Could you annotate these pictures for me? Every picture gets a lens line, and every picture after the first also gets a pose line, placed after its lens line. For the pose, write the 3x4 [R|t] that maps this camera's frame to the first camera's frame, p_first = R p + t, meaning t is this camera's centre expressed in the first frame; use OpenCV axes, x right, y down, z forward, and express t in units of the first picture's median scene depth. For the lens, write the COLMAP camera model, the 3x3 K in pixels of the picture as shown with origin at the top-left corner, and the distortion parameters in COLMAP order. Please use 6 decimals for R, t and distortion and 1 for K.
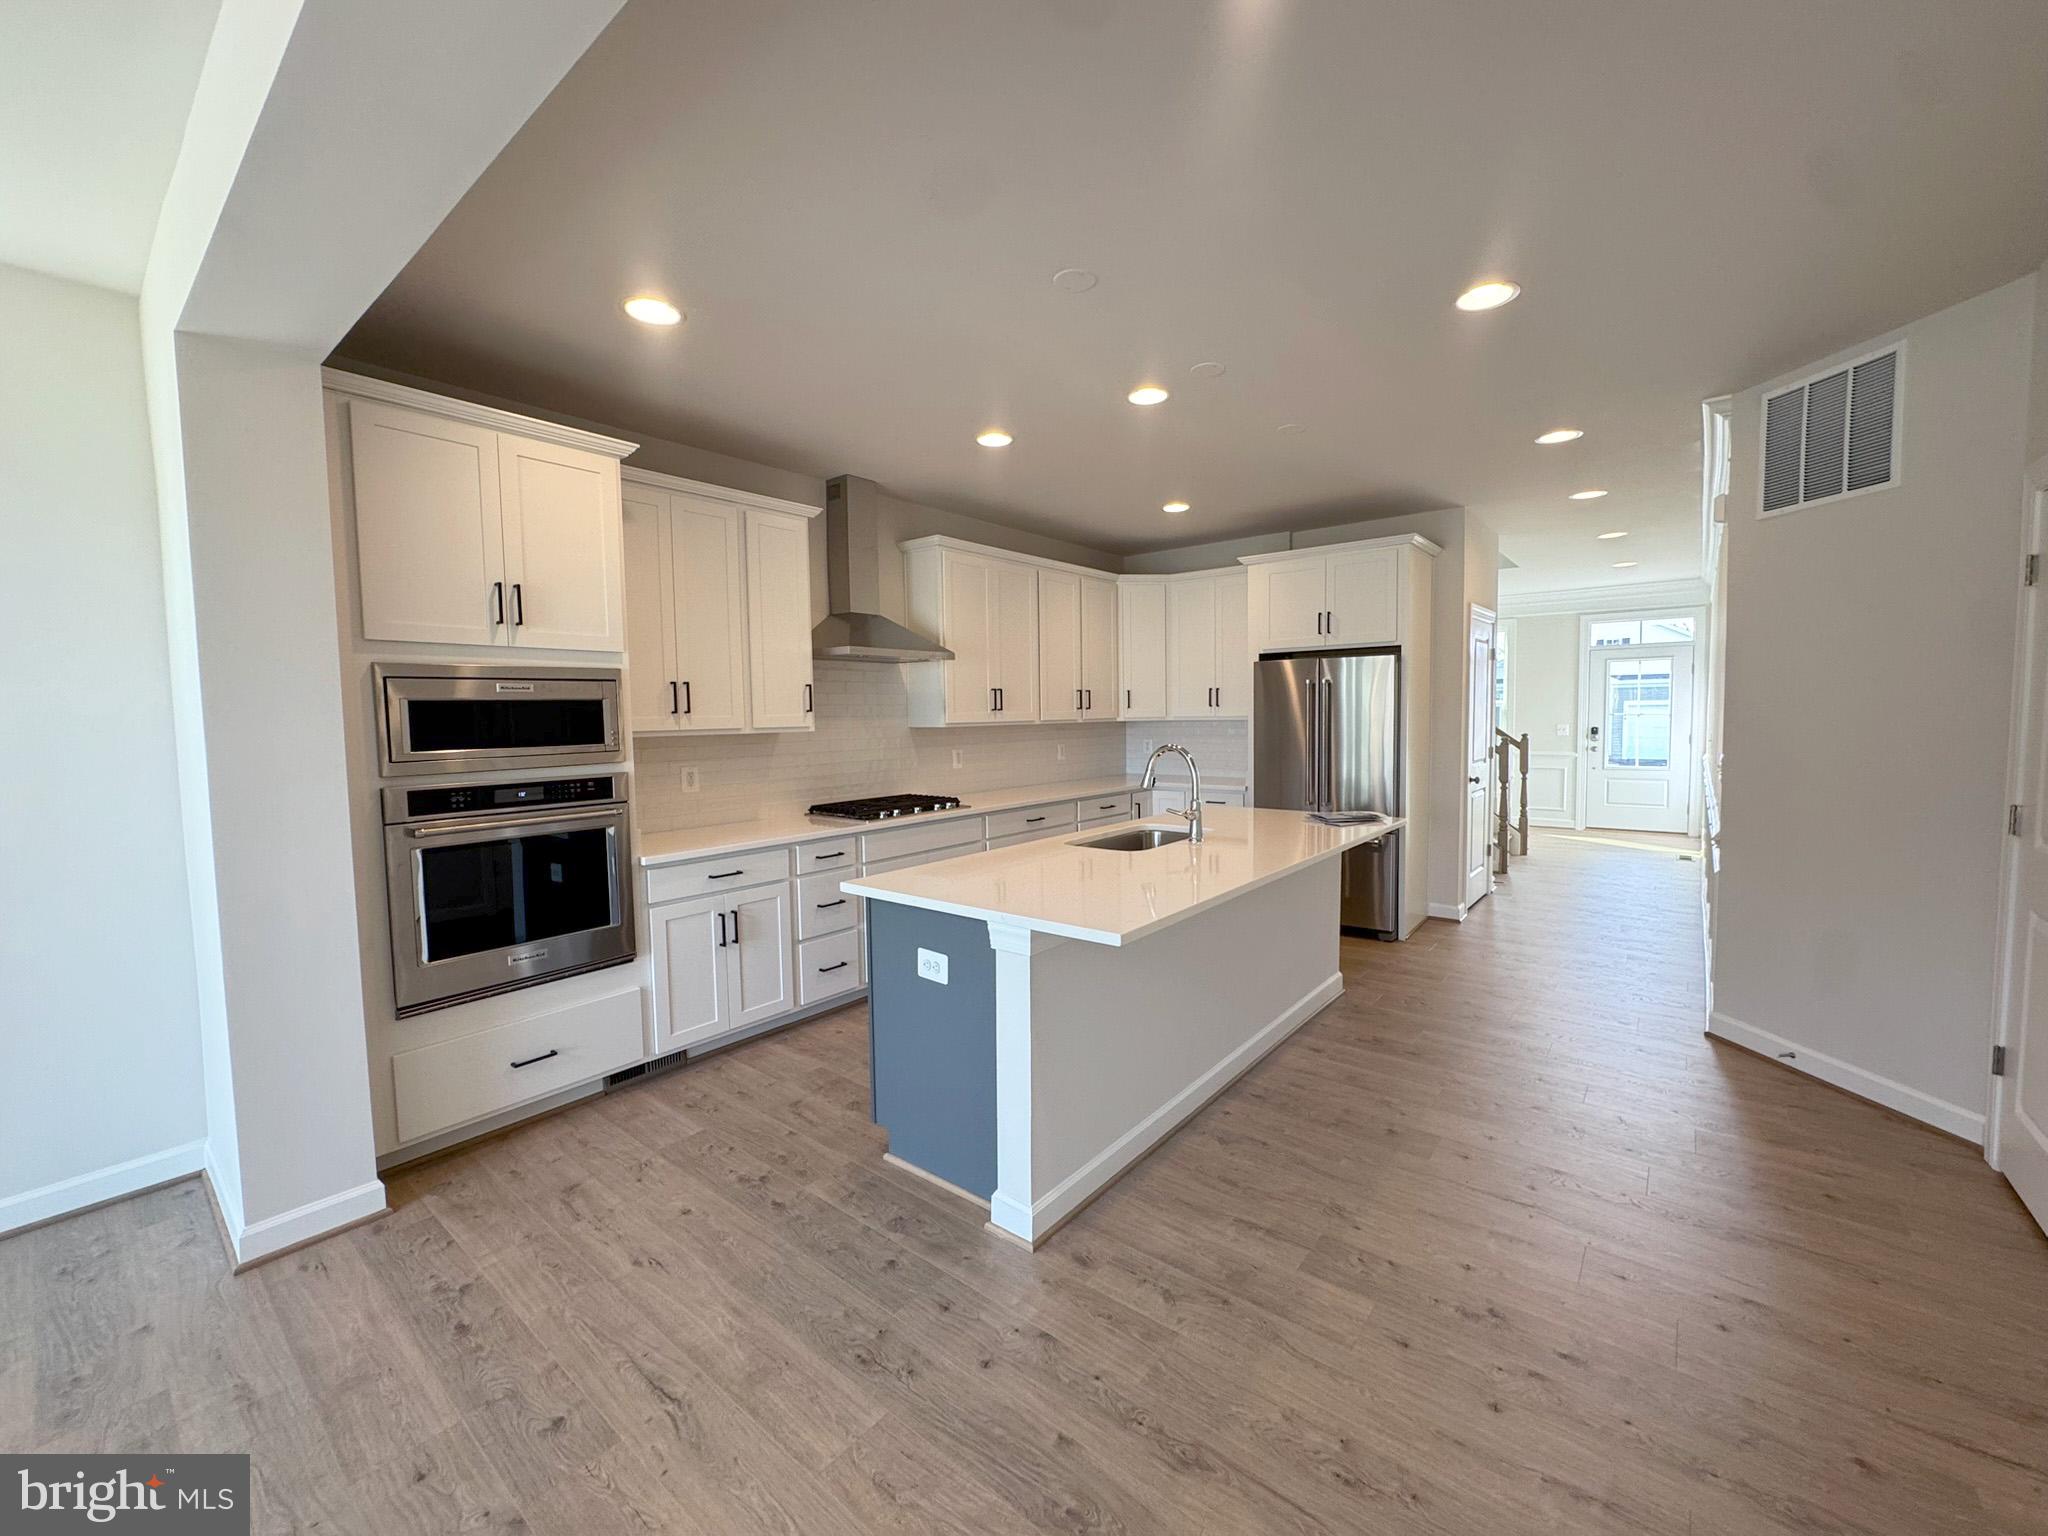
lens RADIAL K [[821.9, 0, 1014.3], [0, 821.9, 767.8], [0, 0, 1]] dist [-0.003039, 0.000713]
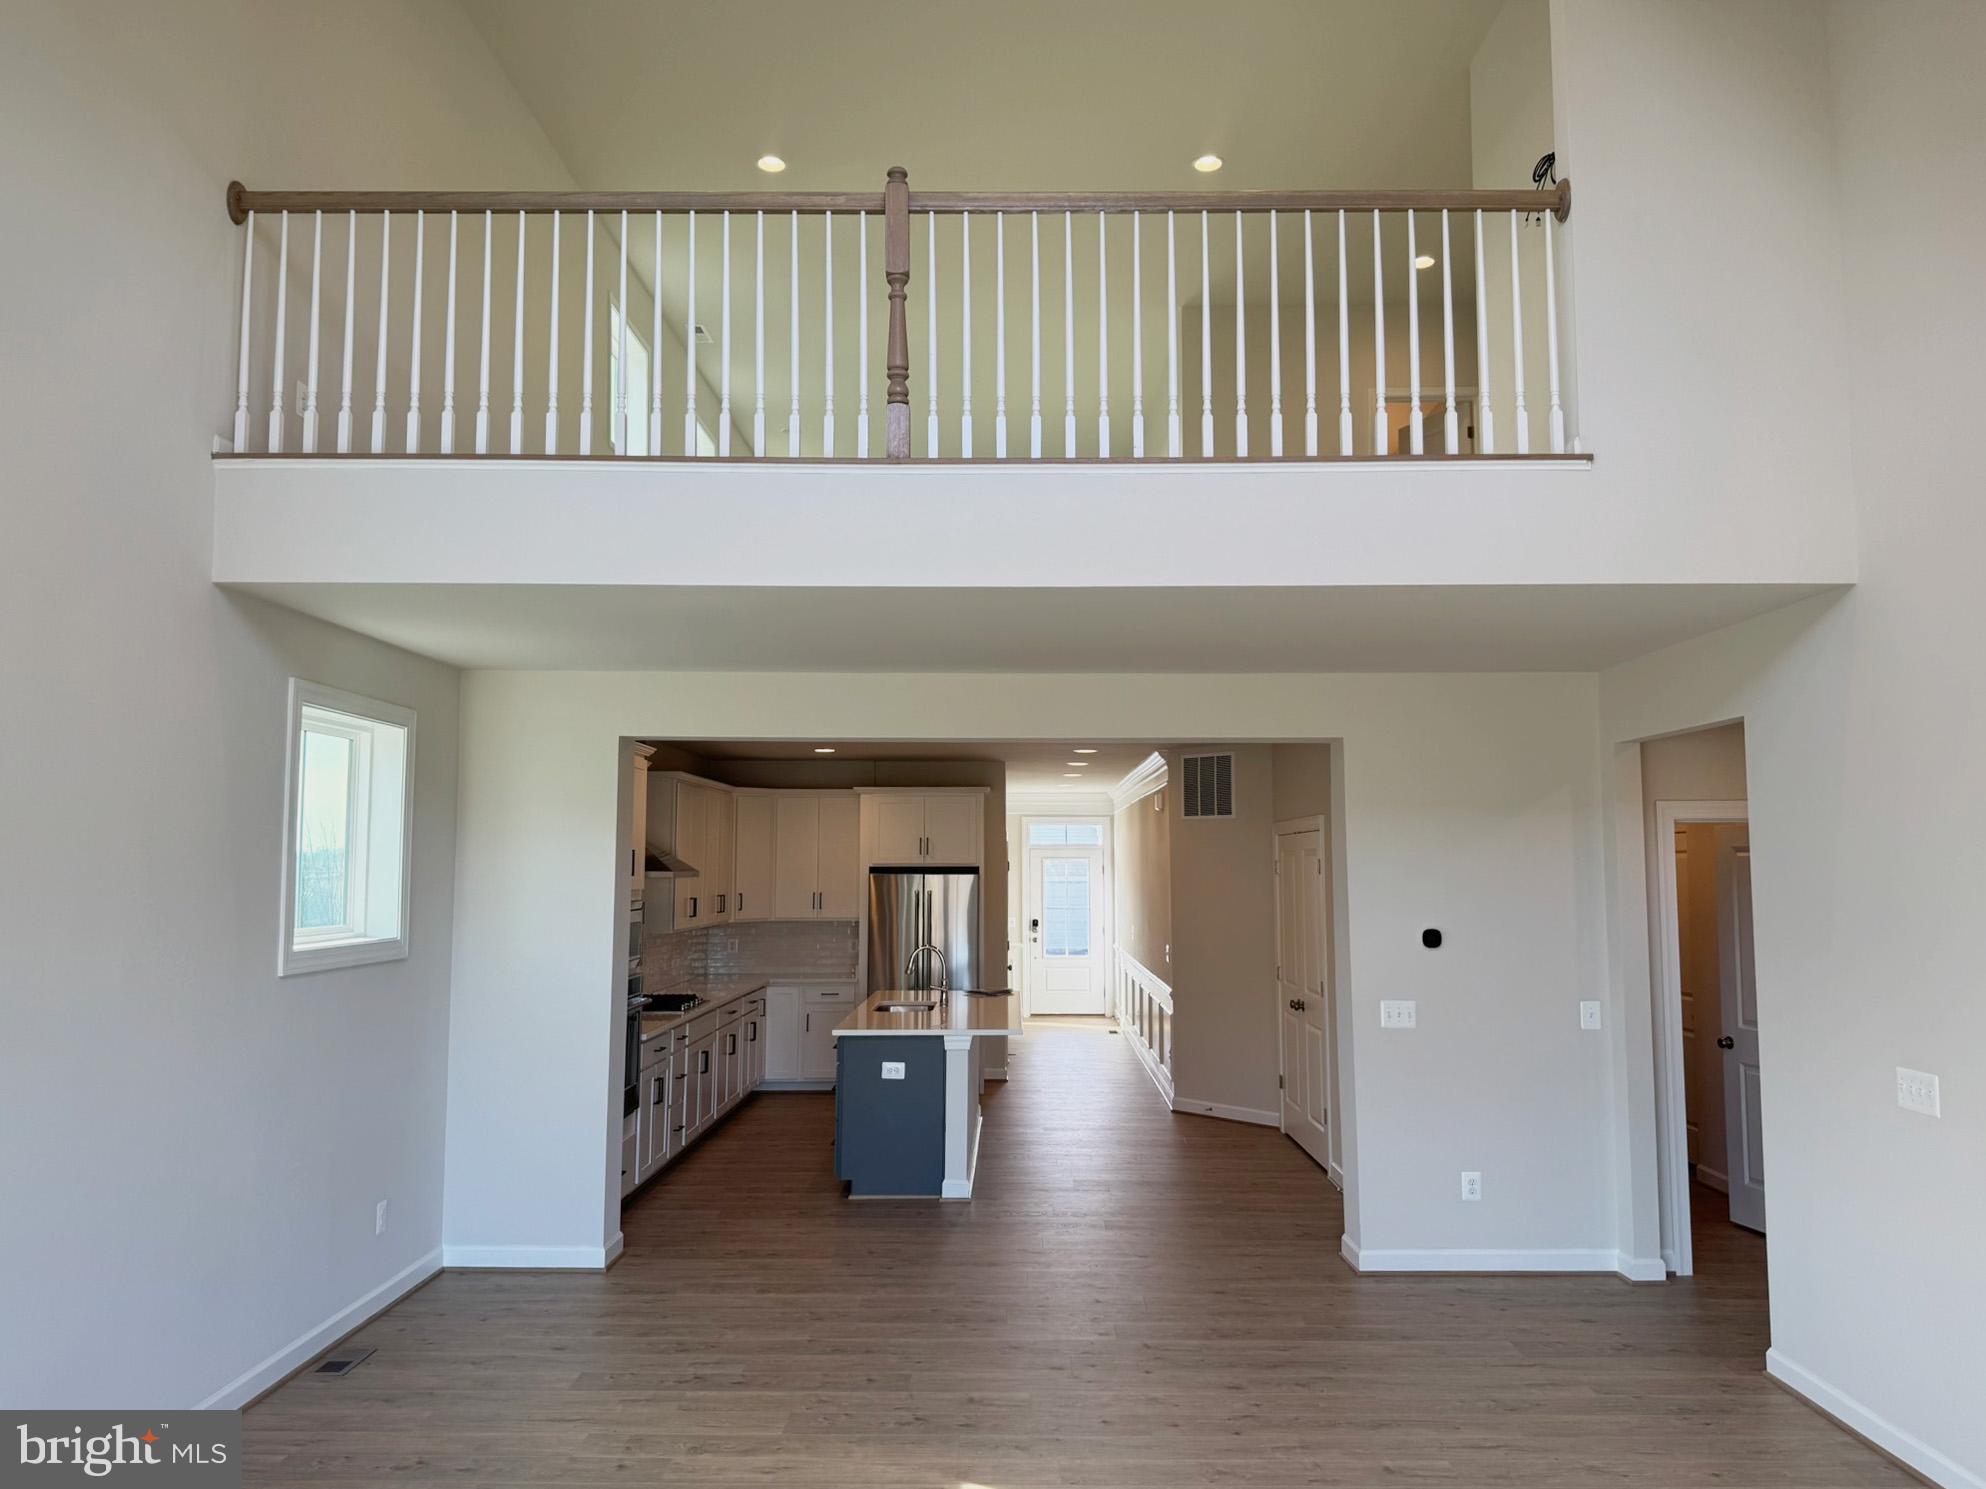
lens RADIAL K [[1401.9, 0, 1000.2], [0, 1401.9, 735.6], [0, 0, 1]] dist [0.049848, -0.063145]
pose [[0.781436, 0.075900, 0.619351, -1.431093], [0.029157, 0.987049, -0.157748, 0.003695], [-0.623303, 0.141328, 0.769103, -1.246423]]
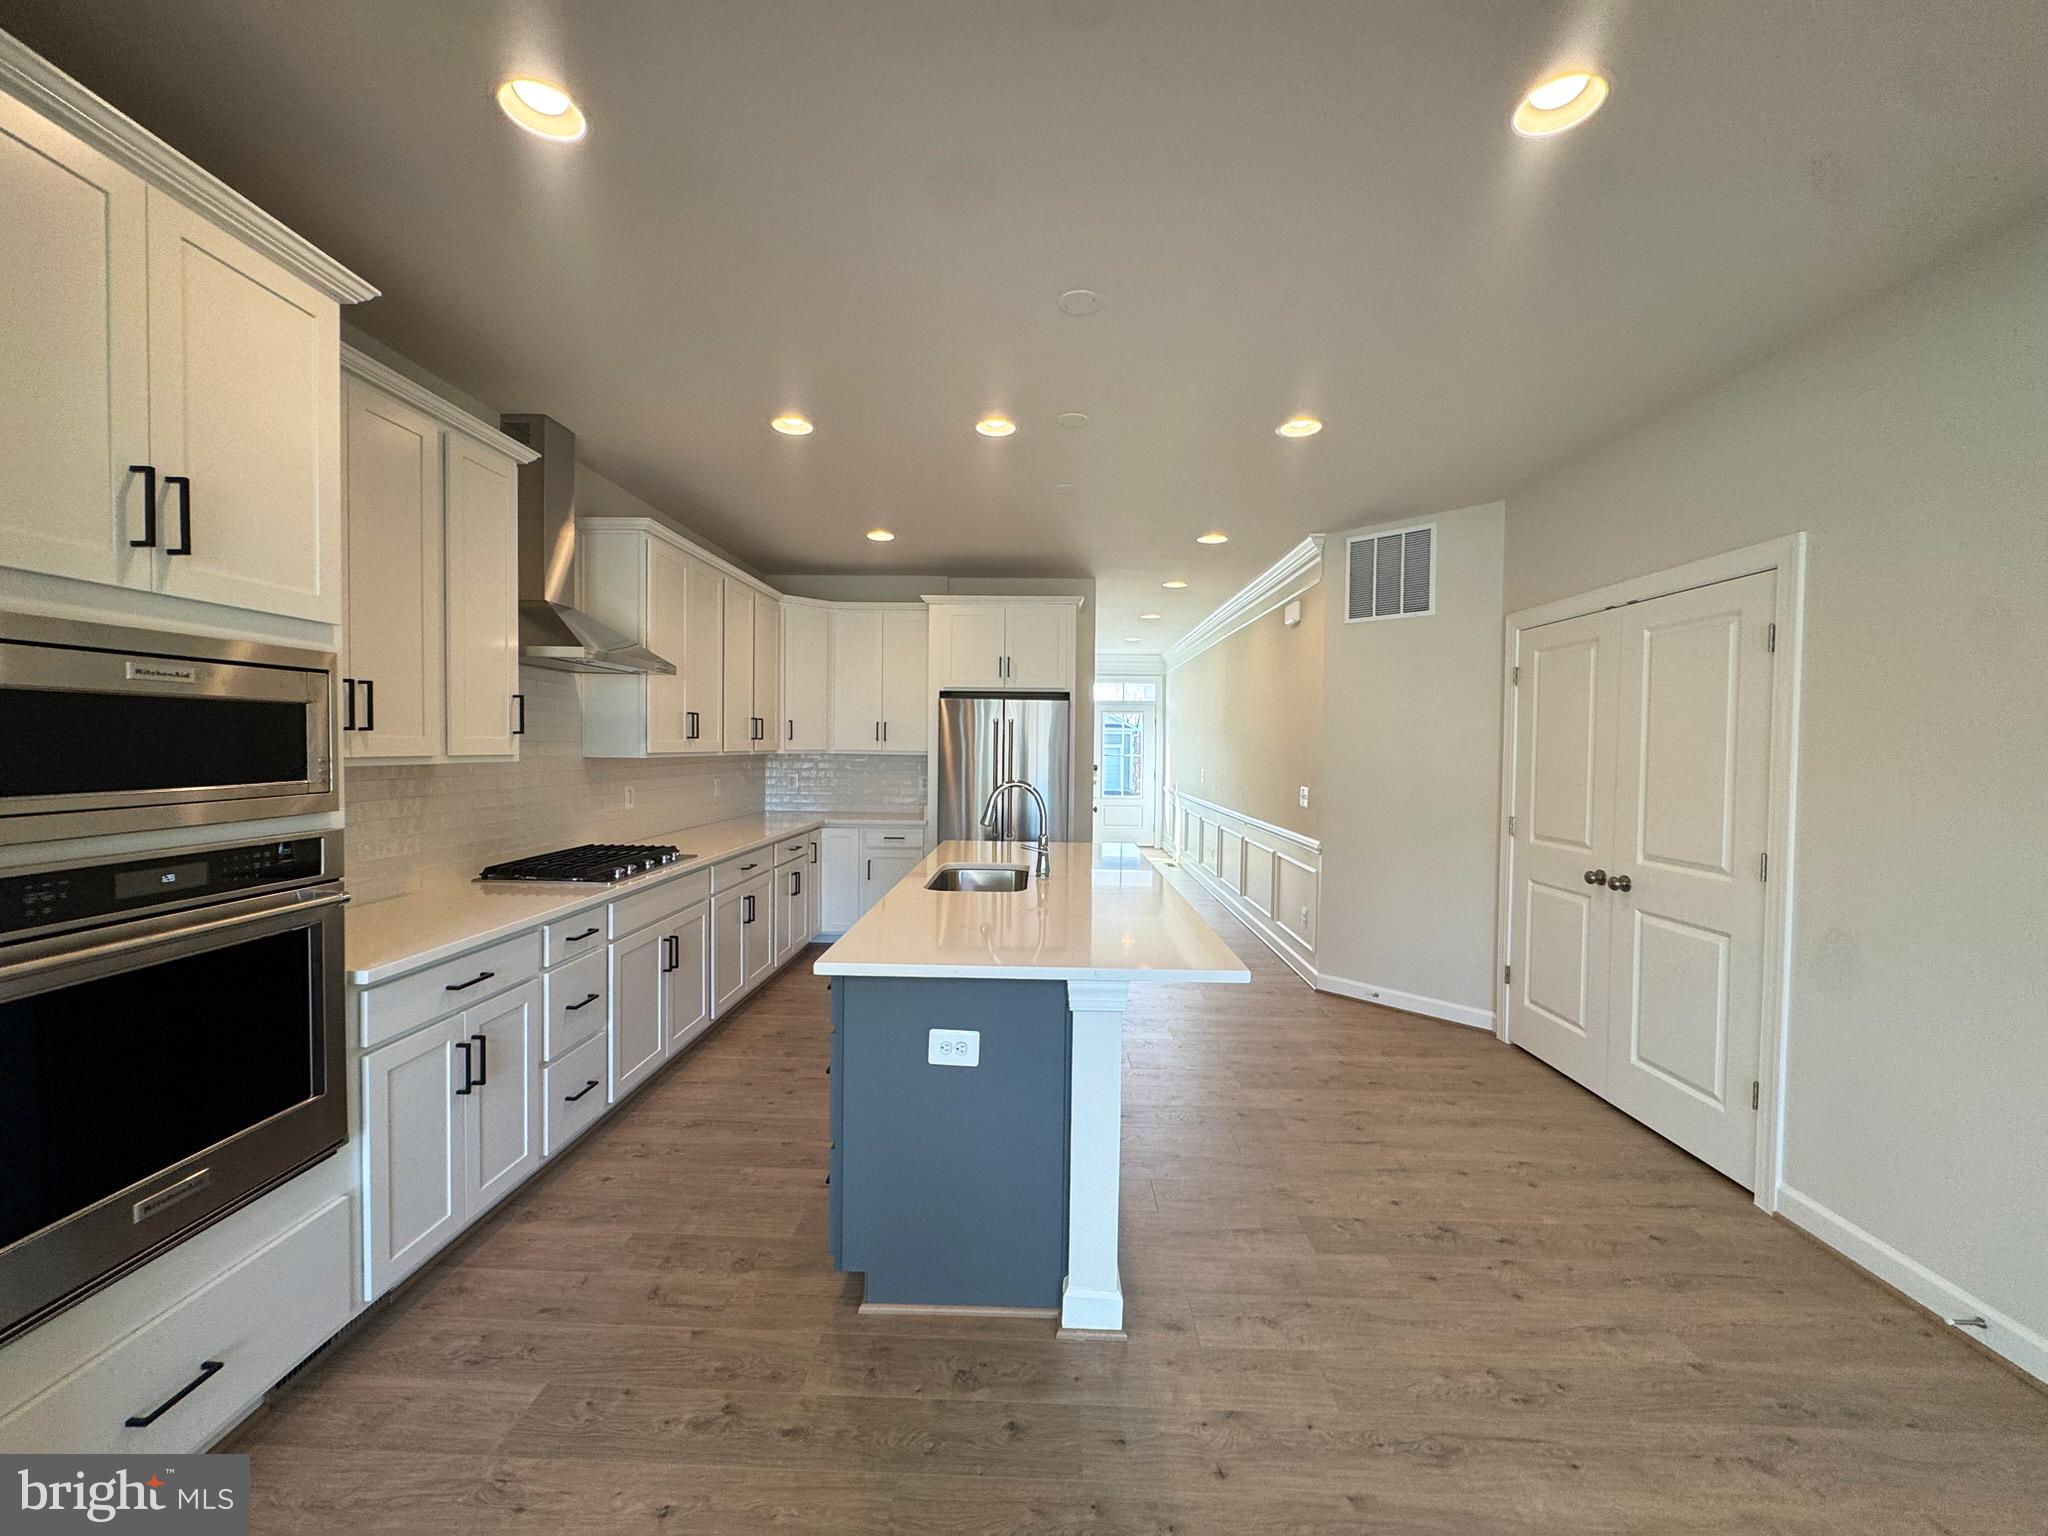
lens RADIAL K [[821.9, 0, 1029.0], [0, 821.9, 766.9], [0, 0, 1]] dist [-0.003039, 0.000713]
pose [[0.787843, 0.008944, 0.615811, -0.414517], [0.016796, 0.999211, -0.036002, -0.008616], [-0.615647, 0.038707, 0.787071, 0.215987]]
